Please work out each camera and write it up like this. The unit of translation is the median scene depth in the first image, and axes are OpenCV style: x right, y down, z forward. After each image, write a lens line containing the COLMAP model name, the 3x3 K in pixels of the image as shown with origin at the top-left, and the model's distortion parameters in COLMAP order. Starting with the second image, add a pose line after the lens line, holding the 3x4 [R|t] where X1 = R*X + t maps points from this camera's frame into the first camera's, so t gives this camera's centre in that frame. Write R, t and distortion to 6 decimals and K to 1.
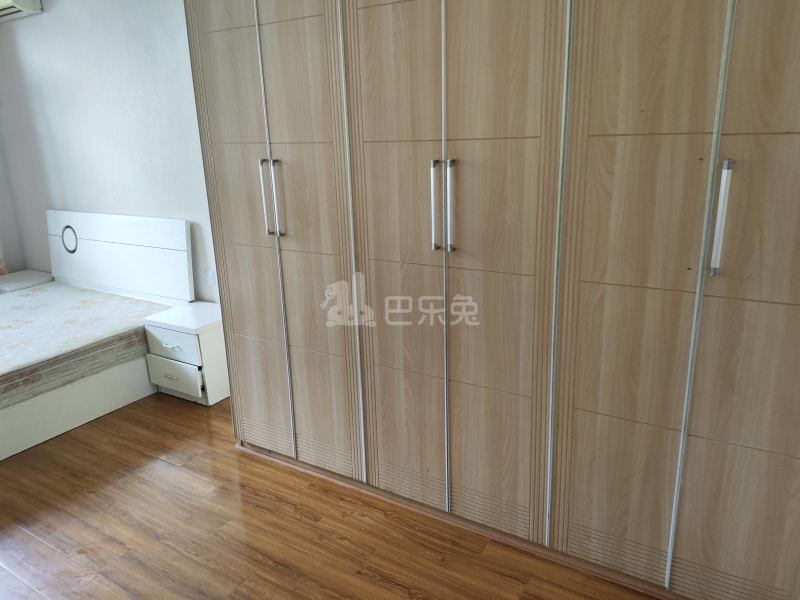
lens RADIAL K [[595.6, 0, 400.0], [0, 595.6, 300.0], [0, 0, 1]] dist [-0.008829, -0.006391]
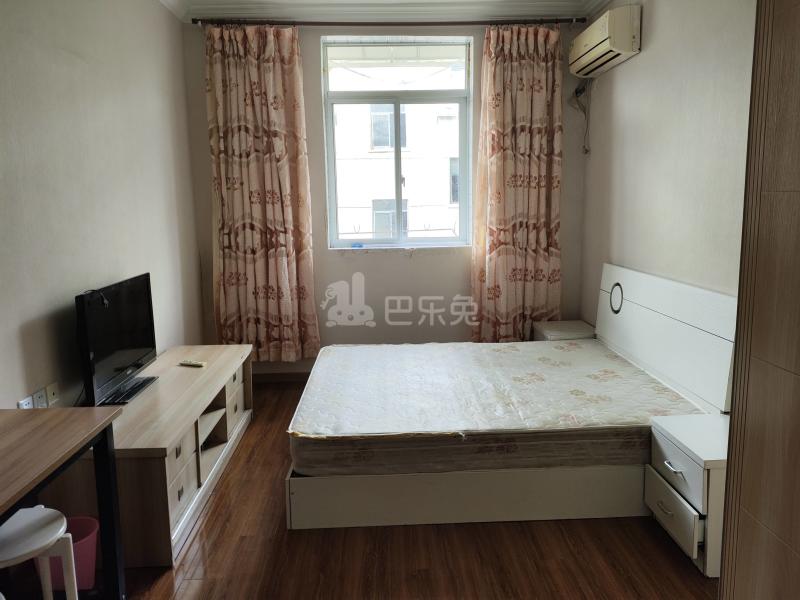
lens RADIAL K [[596.4, 0, 401.8], [0, 596.4, 282.0], [0, 0, 1]] dist [0.116856, -0.223311]
pose [[0.572939, 0.135713, -0.808284, -0.012176], [-0.231683, 0.972791, -0.000890, -0.063467], [0.786171, 0.187776, 0.588792, 0.261349]]
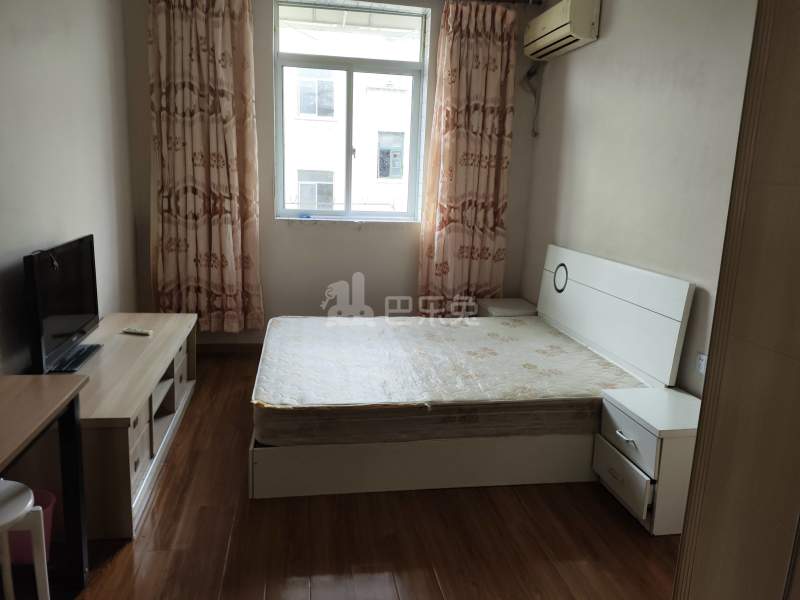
lens RADIAL K [[594.2, 0, 399.7], [0, 594.2, 292.3], [0, 0, 1]] dist [0.106767, -0.206397]
pose [[0.669646, 0.201744, -0.714755, -0.058318], [-0.265919, 0.963724, 0.022881, -0.043106], [0.693442, 0.174745, 0.699001, 0.210170]]
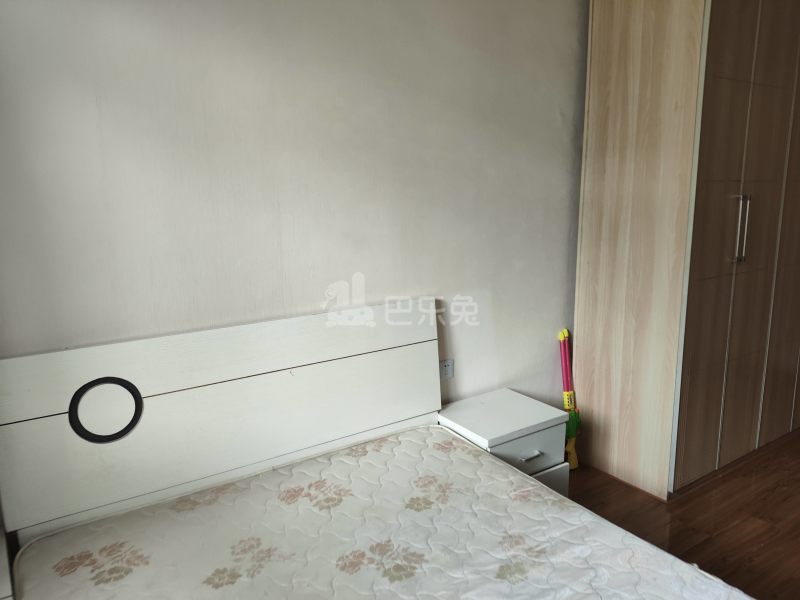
lens RADIAL K [[576.2, 0, 400.0], [0, 576.2, 300.0], [0, 0, 1]] dist [0.061087, -0.000651]
pose [[0.388141, -0.135690, 0.911556, -1.082007], [0.253916, 0.966565, 0.035761, -0.178629], [-0.885930, 0.217579, 0.409618, 0.795176]]
